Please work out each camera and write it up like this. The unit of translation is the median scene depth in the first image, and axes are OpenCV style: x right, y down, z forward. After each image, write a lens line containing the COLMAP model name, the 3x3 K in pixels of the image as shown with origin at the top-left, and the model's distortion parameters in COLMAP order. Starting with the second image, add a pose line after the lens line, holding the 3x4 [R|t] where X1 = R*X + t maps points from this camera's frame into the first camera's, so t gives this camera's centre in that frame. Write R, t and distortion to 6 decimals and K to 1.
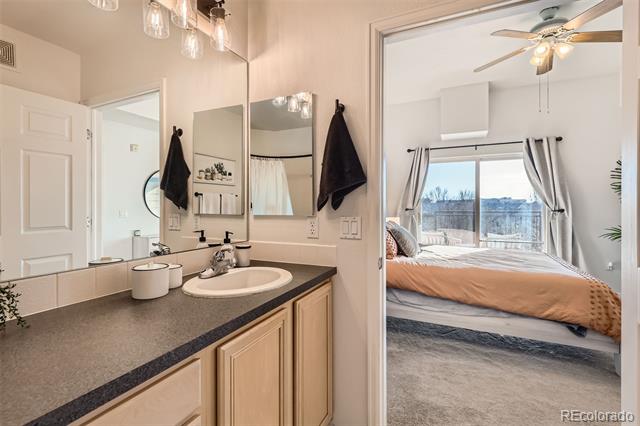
lens RADIAL K [[298.6, 0, 321.8], [0, 298.6, 207.6], [0, 0, 1]] dist [0.000148, -0.000453]
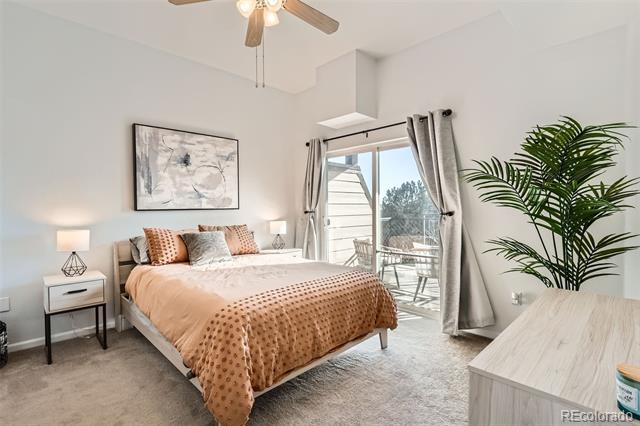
lens RADIAL K [[316.7, 0, 321.5], [0, 316.7, 209.3], [0, 0, 1]] dist [0.002176, 0.000084]
pose [[0.931311, -0.004131, -0.364200, 0.774954], [0.004409, 0.999990, -0.000068, -0.001843], [0.364197, -0.001543, 0.931321, 0.185290]]
